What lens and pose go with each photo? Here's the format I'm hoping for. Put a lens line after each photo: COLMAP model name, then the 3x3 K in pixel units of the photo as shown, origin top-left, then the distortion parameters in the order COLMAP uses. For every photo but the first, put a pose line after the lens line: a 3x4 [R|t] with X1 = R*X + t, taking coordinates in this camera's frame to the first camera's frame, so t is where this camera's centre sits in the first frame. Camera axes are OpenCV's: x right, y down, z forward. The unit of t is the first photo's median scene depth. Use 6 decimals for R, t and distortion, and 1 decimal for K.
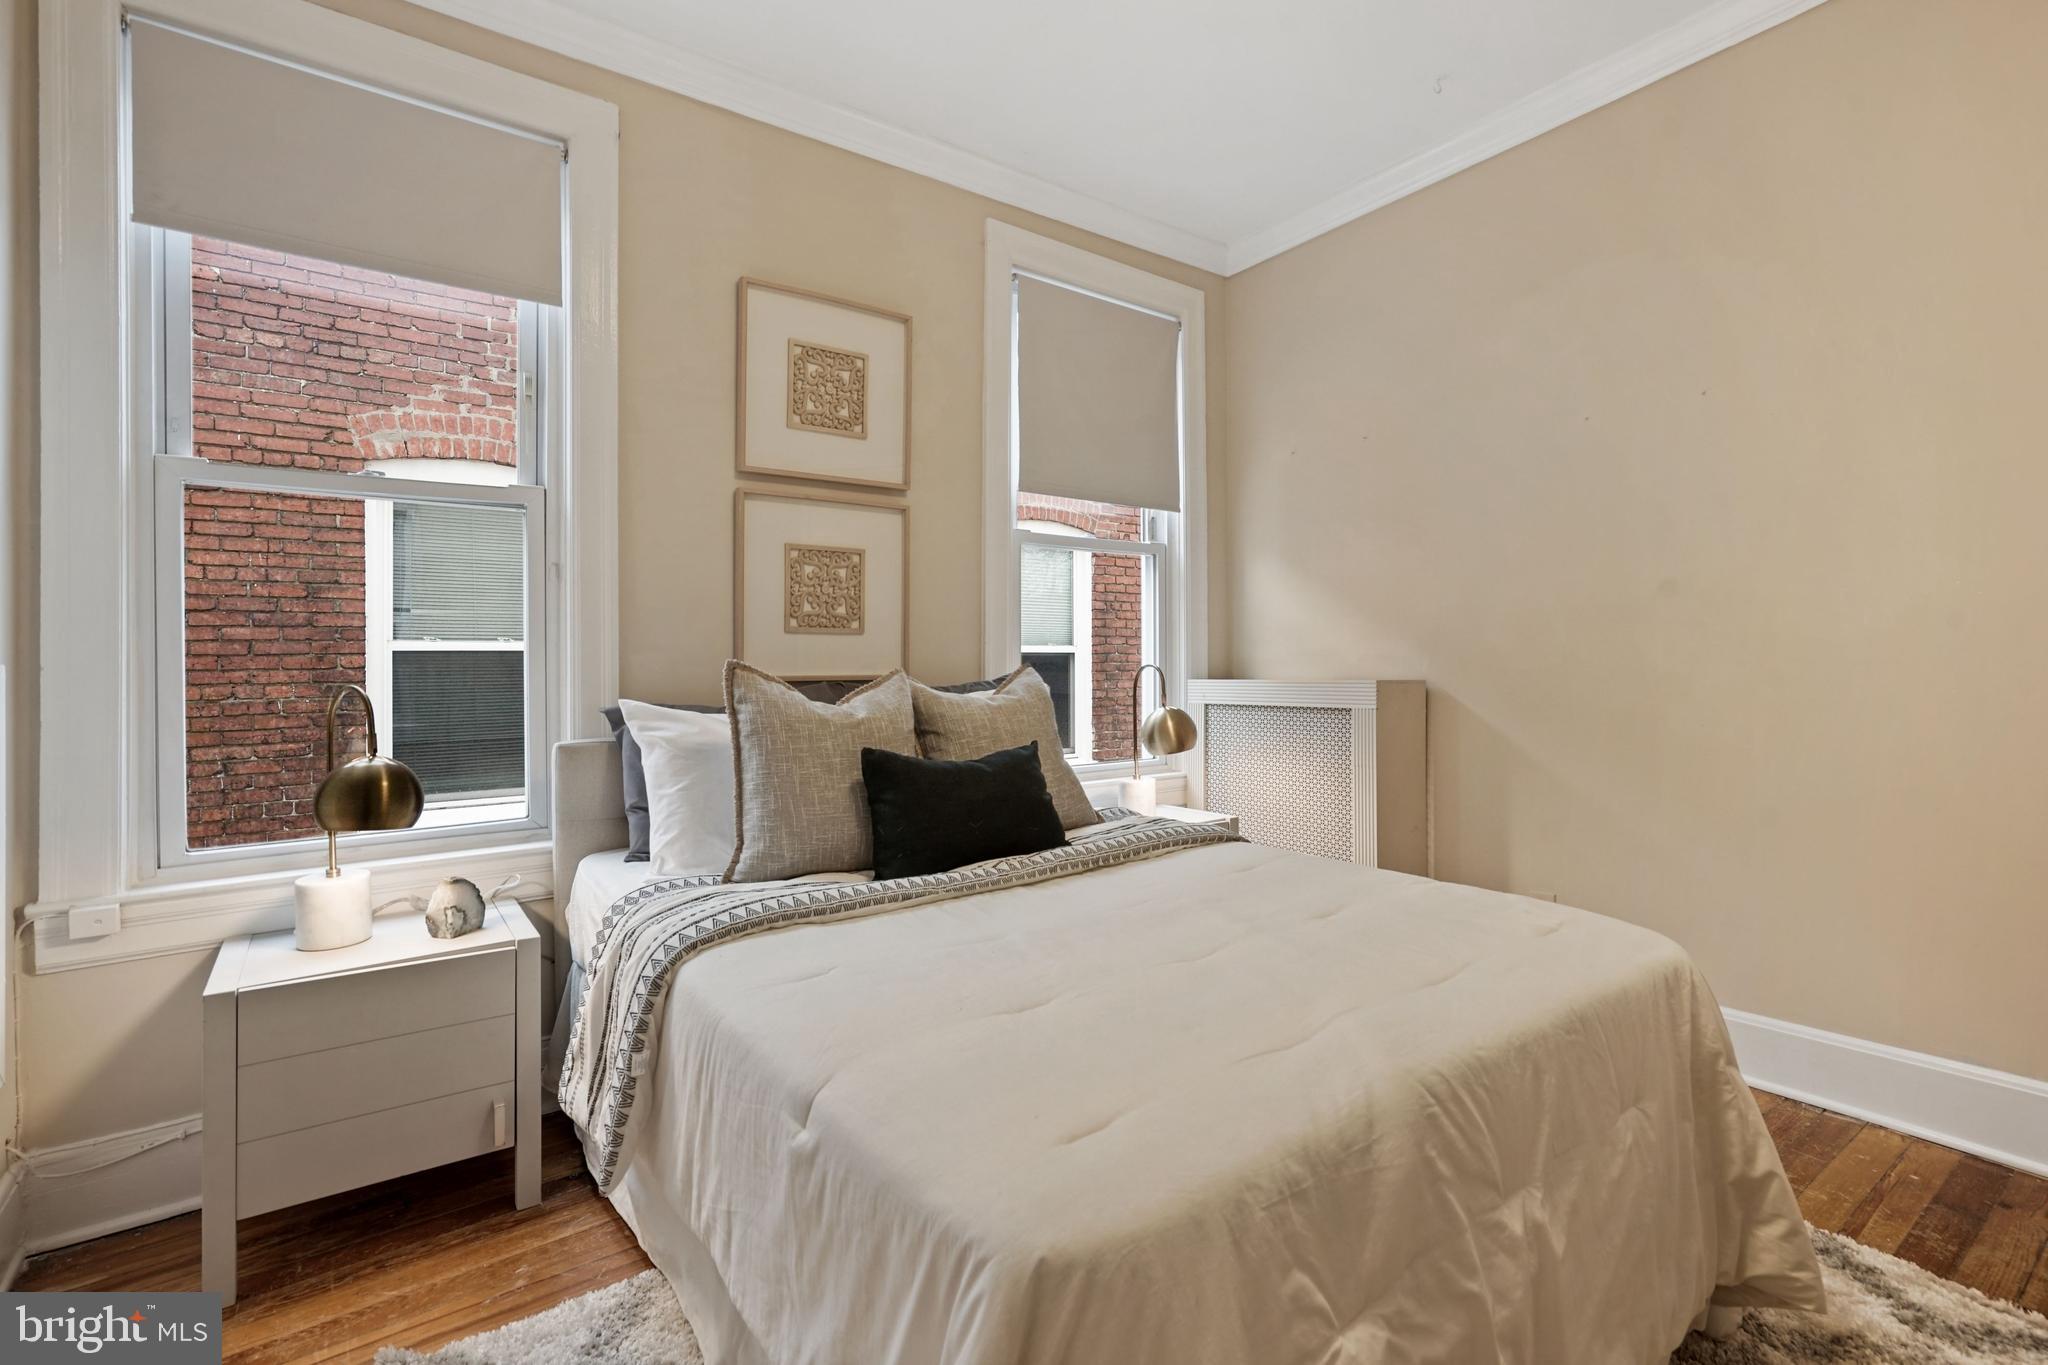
lens RADIAL K [[941.2, 0, 1030.5], [0, 941.2, 683.7], [0, 0, 1]] dist [-0.052625, 0.019698]
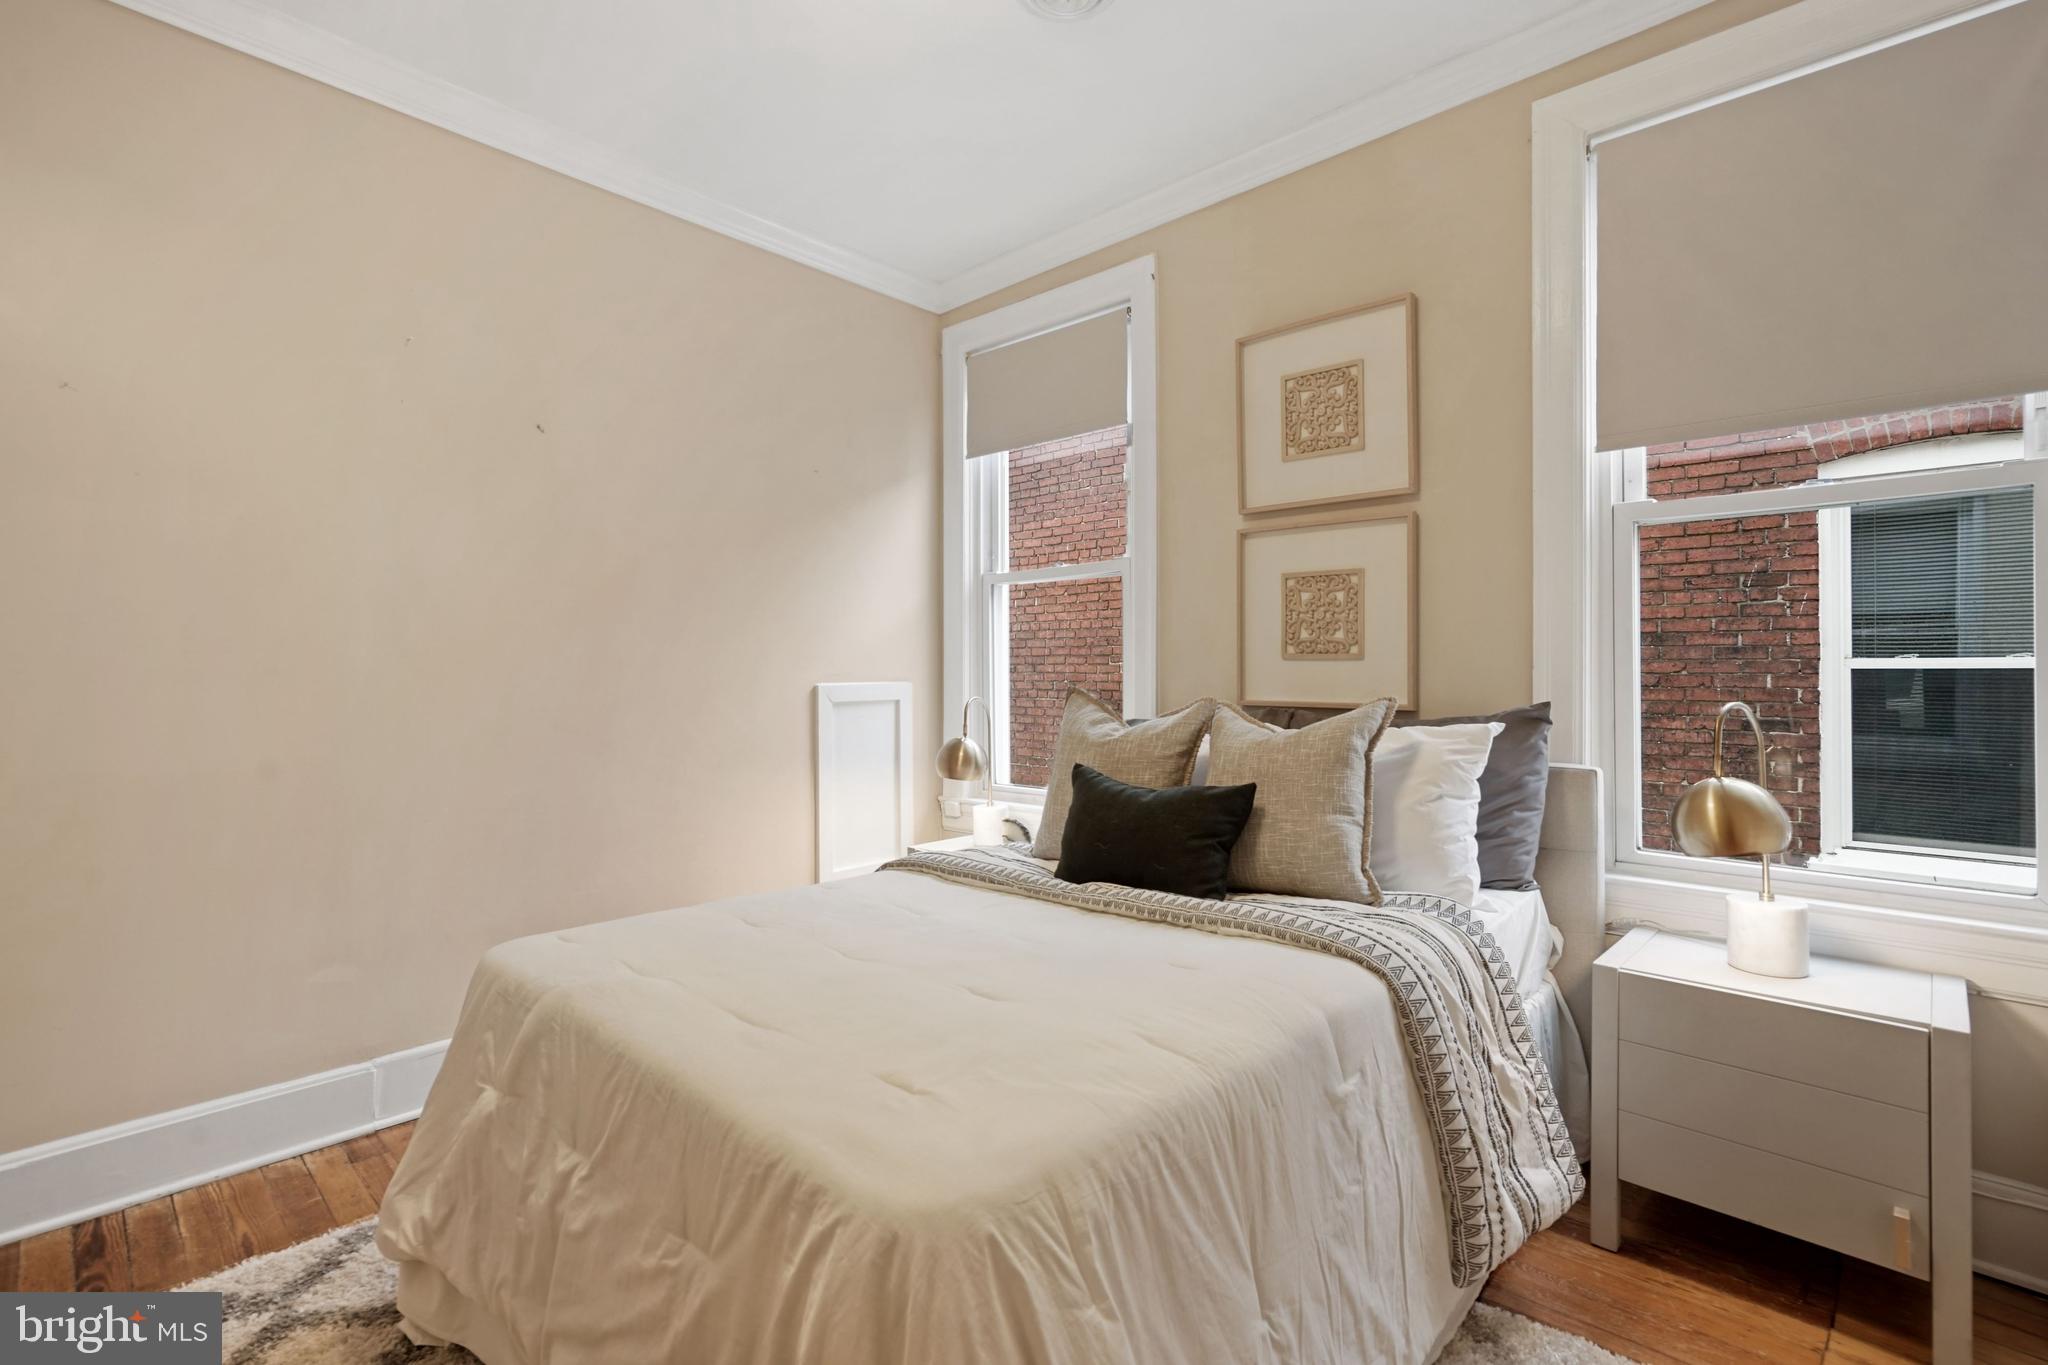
lens RADIAL K [[941.2, 0, 1030.5], [0, 941.2, 683.7], [0, 0, 1]] dist [-0.052625, 0.019698]
pose [[0.156239, 0.012812, -0.987636, 0.686921], [-0.031935, 0.999459, 0.007913, -0.025933], [0.987203, 0.030303, 0.156563, 0.537215]]
